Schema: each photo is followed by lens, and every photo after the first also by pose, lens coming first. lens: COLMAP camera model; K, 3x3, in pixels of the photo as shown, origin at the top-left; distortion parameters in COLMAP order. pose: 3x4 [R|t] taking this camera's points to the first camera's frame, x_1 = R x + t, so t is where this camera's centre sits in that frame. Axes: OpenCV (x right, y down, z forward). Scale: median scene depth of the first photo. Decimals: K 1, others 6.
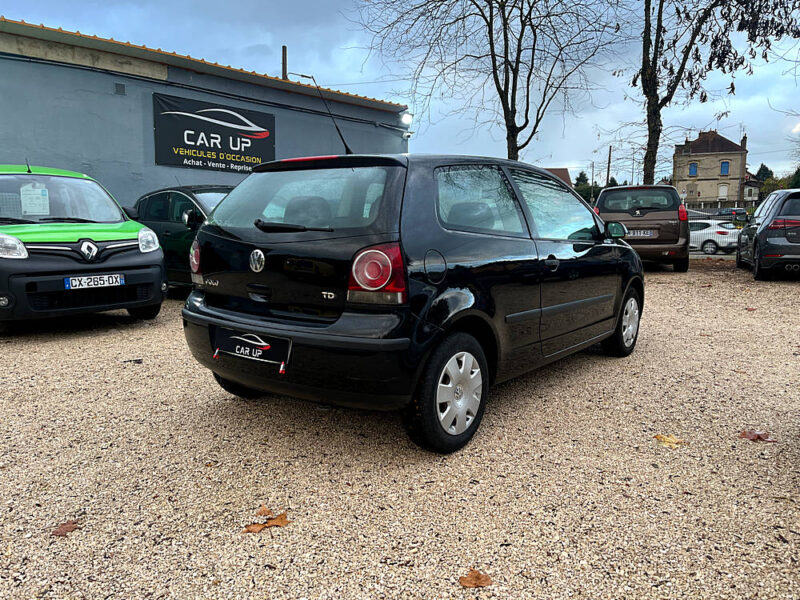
lens RADIAL K [[613.6, 0, 404.8], [0, 613.6, 300.9], [0, 0, 1]] dist [0.062942, -0.054131]
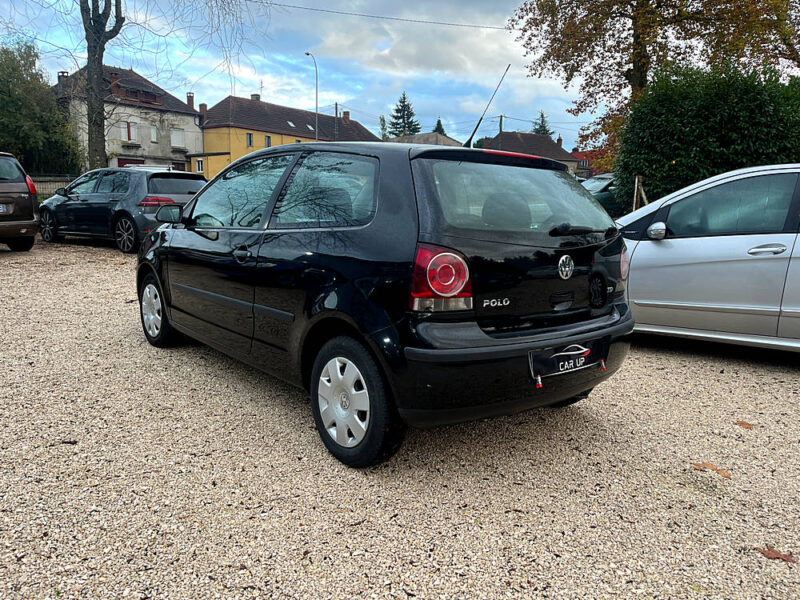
lens RADIAL K [[613.3, 0, 399.2], [0, 613.3, 300.8], [0, 0, 1]] dist [0.066840, -0.080499]
pose [[0.221870, -0.149556, 0.963539, -0.249739], [0.095112, 0.986775, 0.131261, -0.033519], [-0.970426, 0.062521, 0.233161, 0.213529]]
